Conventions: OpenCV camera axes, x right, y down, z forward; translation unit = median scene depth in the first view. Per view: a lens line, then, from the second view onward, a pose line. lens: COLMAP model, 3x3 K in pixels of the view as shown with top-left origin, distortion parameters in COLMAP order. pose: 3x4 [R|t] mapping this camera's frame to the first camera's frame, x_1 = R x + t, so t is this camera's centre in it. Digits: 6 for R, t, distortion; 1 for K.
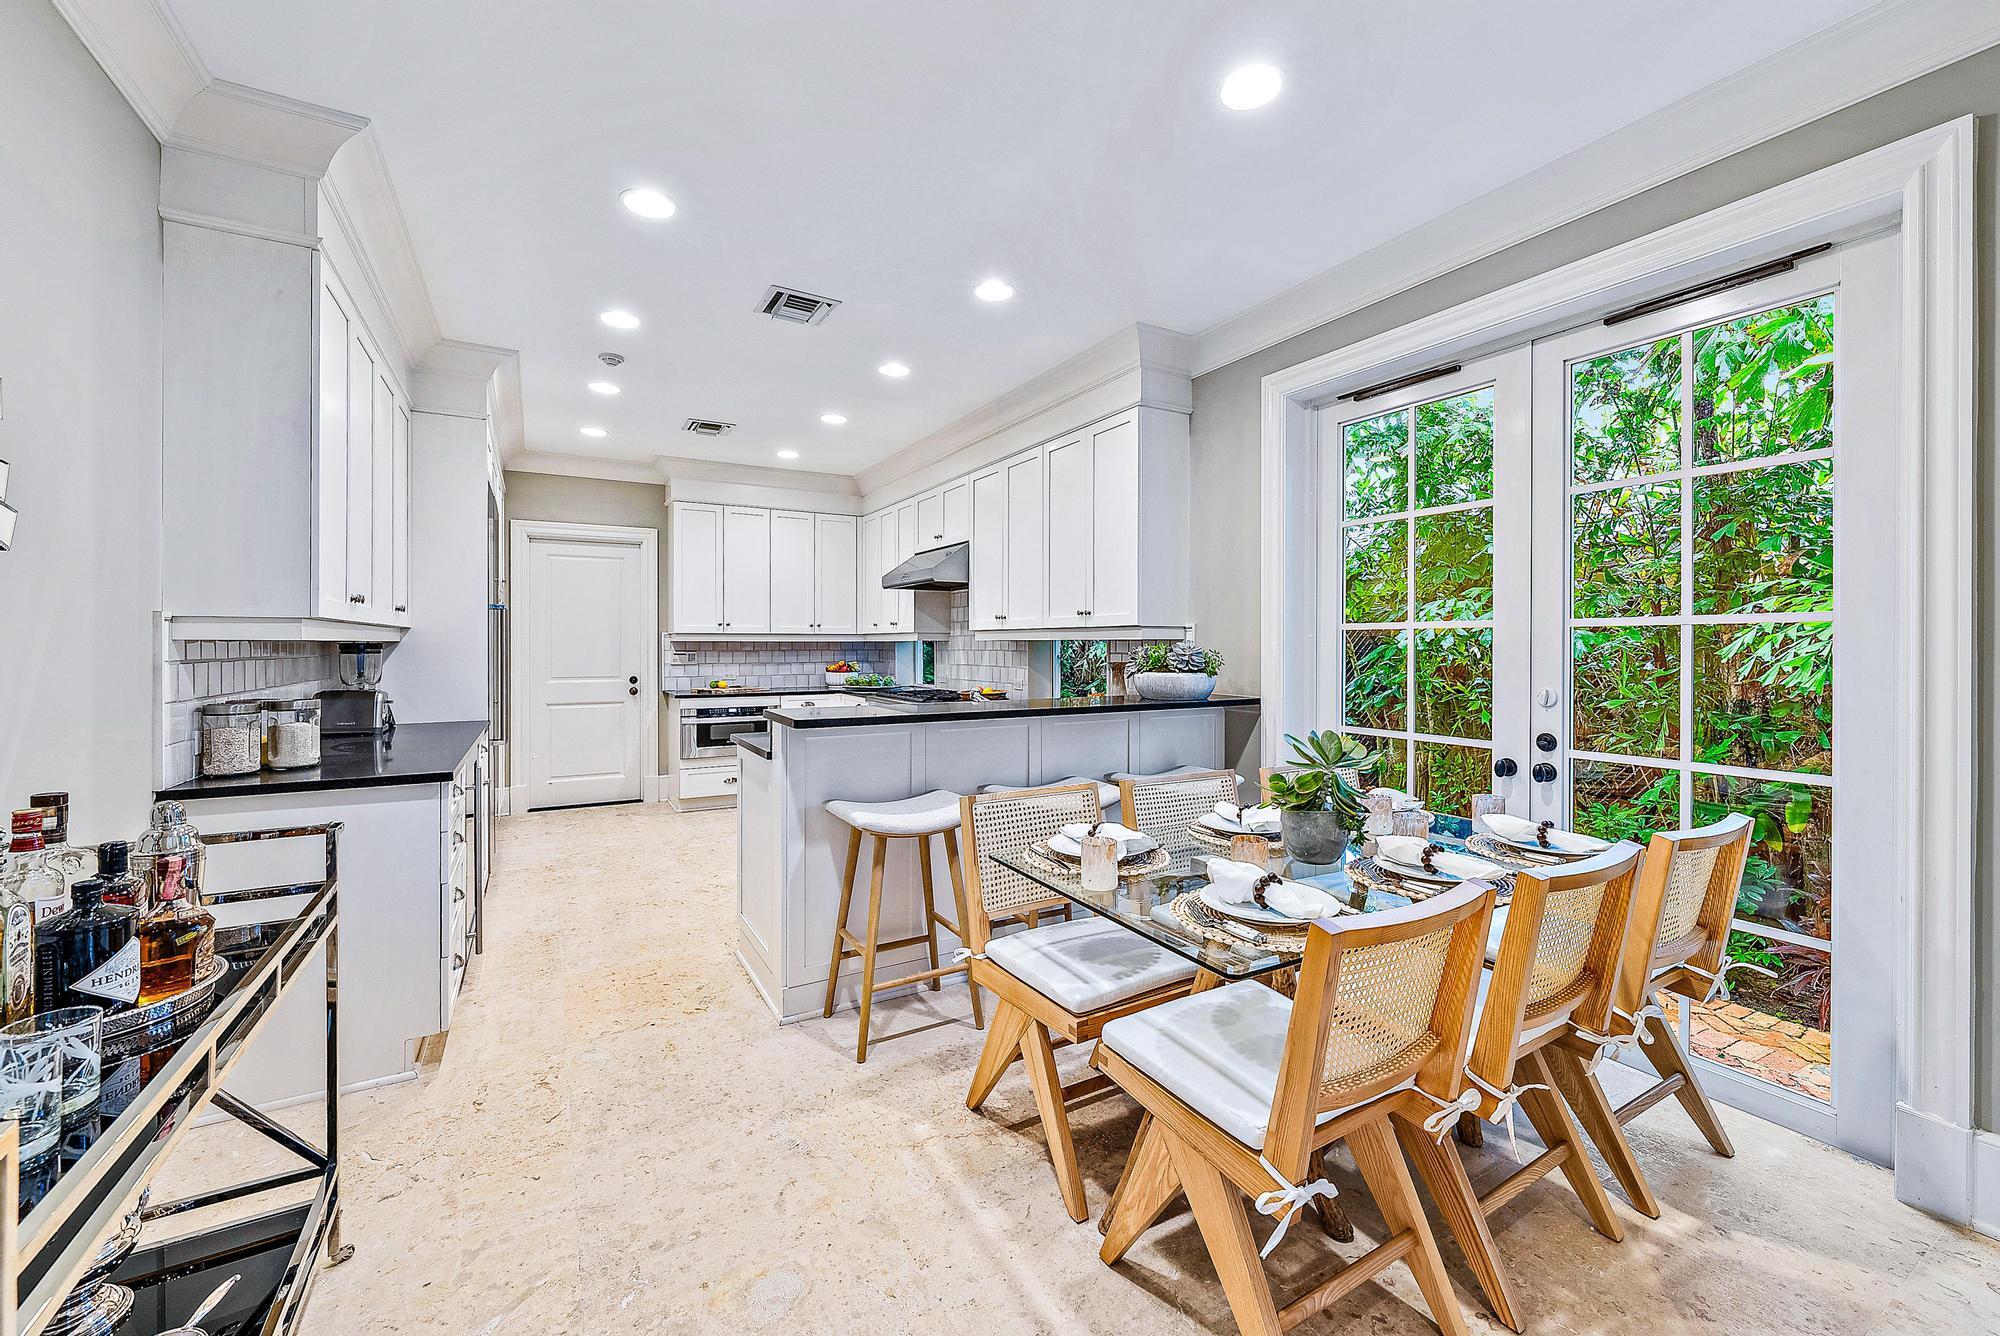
lens RADIAL K [[789.9, 0, 998.8], [0, 789.9, 644.8], [0, 0, 1]] dist [-0.000216, -0.000065]
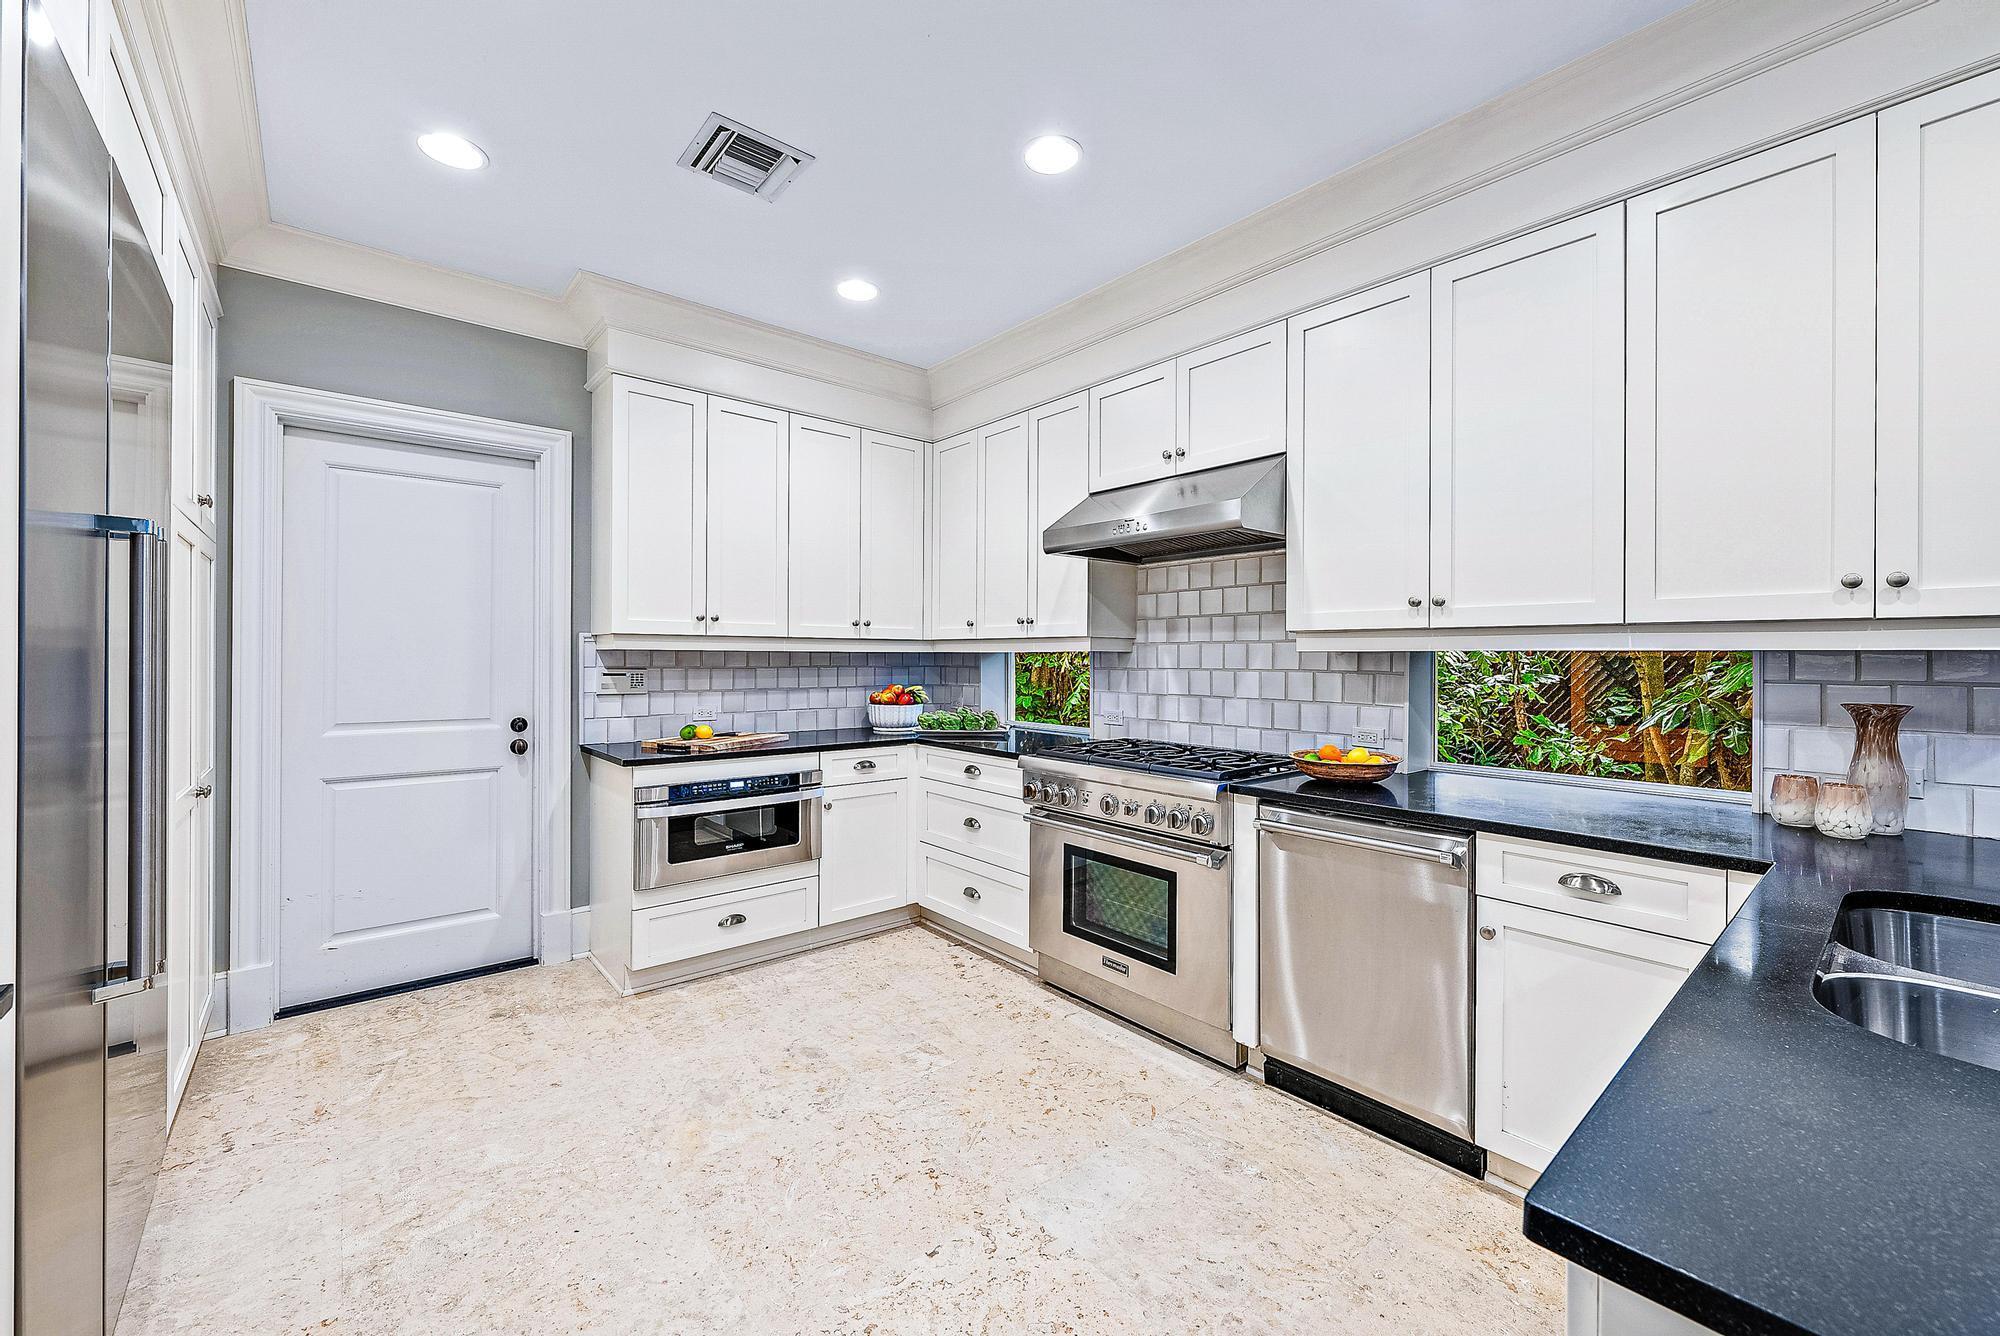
lens RADIAL K [[788.2, 0, 994.3], [0, 788.2, 656.9], [0, 0, 1]] dist [0.007730, -0.000049]
pose [[0.984235, 0.003918, 0.176821, -0.251913], [-0.003864, 0.999992, -0.000653, -0.000507], [-0.176822, -0.000040, 0.984243, 0.444960]]
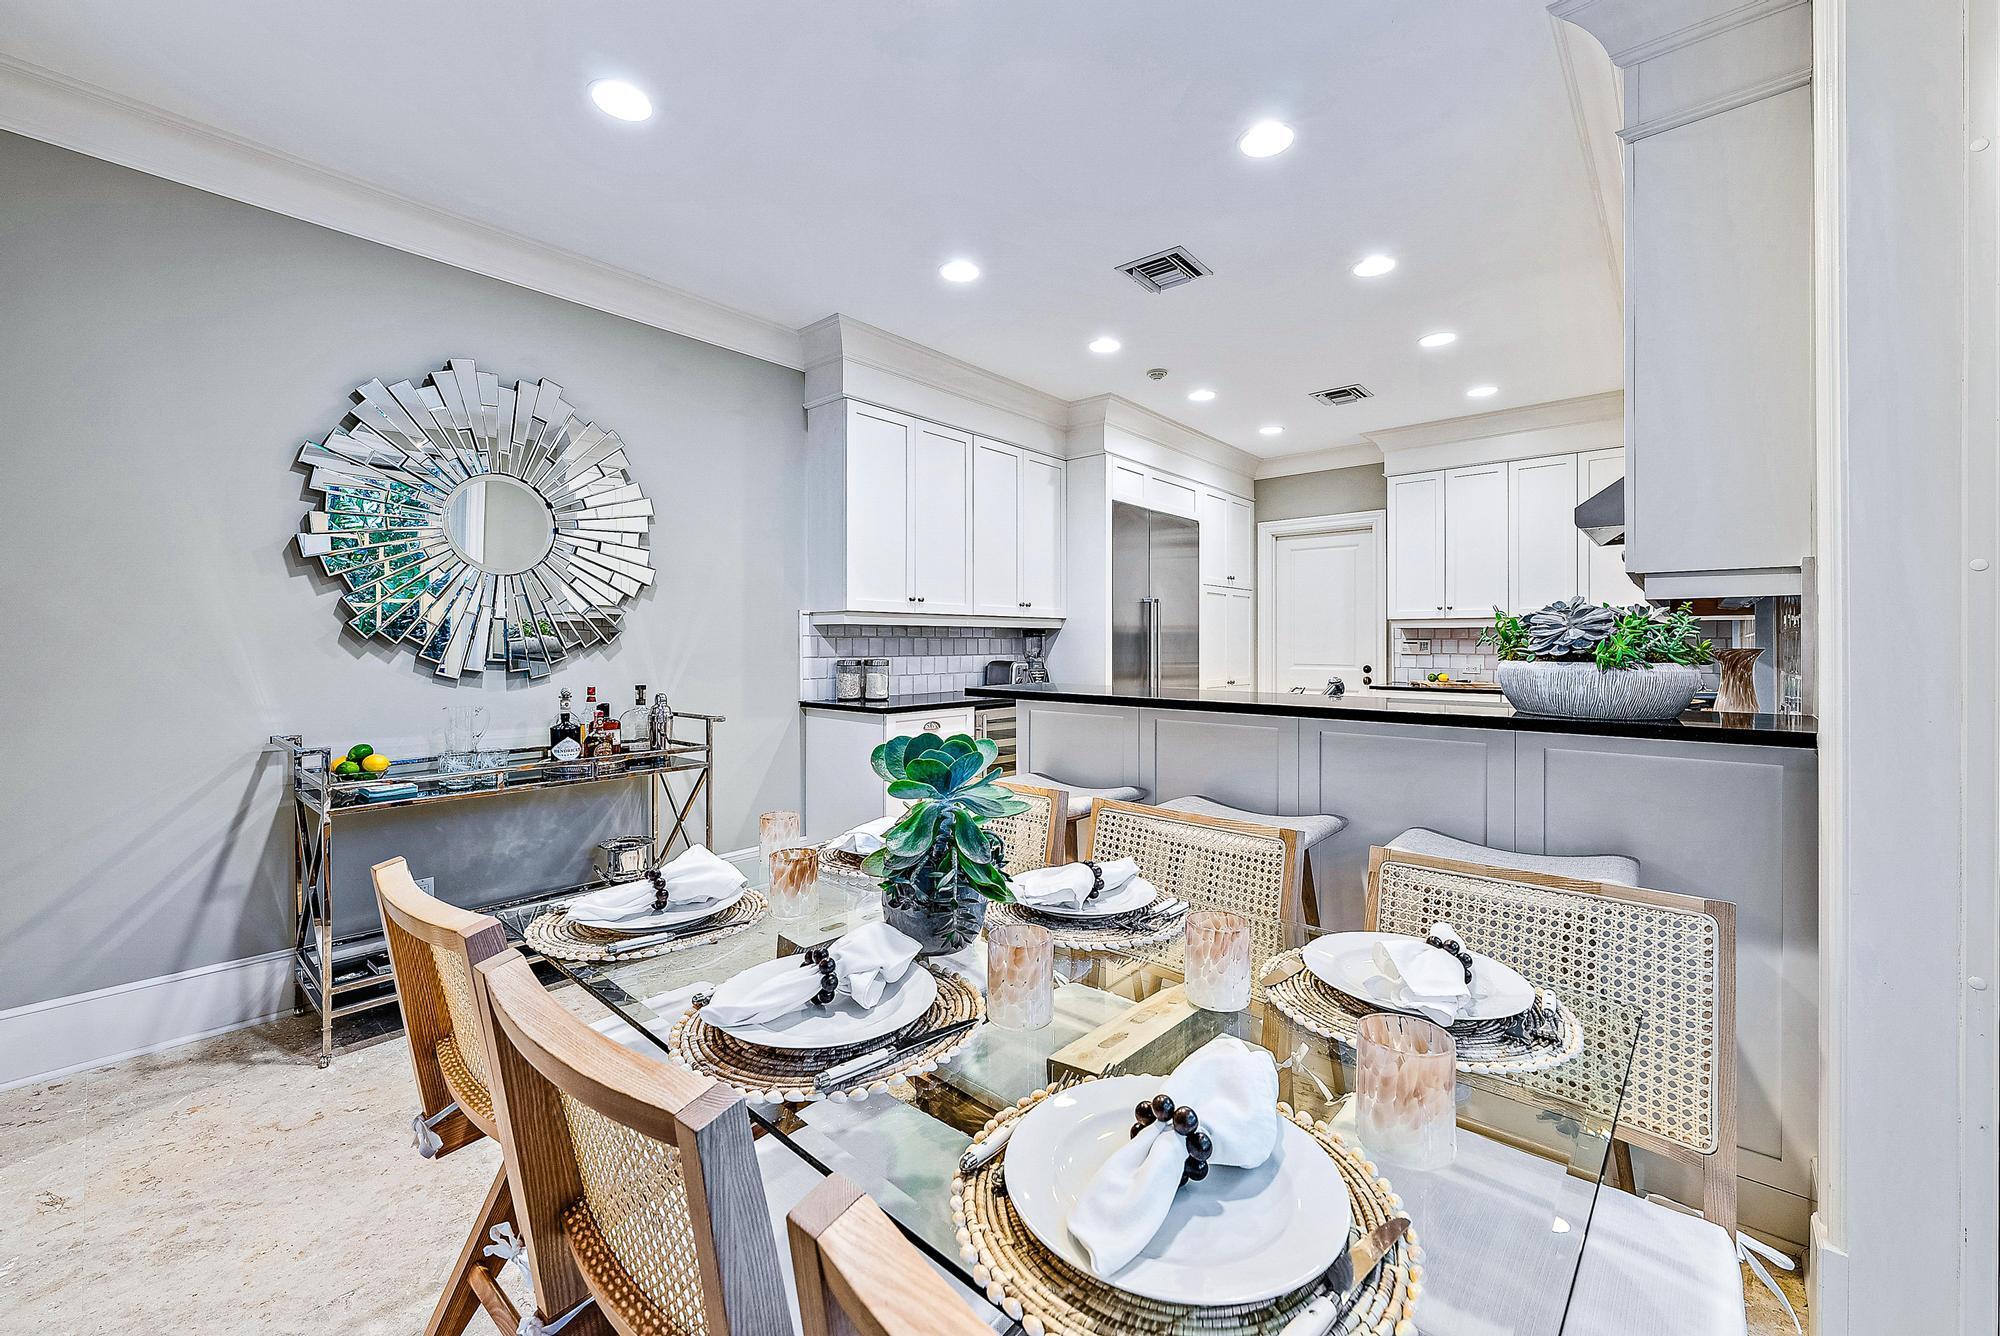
lens RADIAL K [[789.9, 0, 998.8], [0, 789.9, 644.8], [0, 0, 1]] dist [-0.000216, -0.000065]
pose [[0.331682, 0.003011, -0.943386, 0.301523], [-0.000655, 0.999995, 0.002962, 0.011964], [0.943391, -0.000364, 0.331682, 0.254418]]
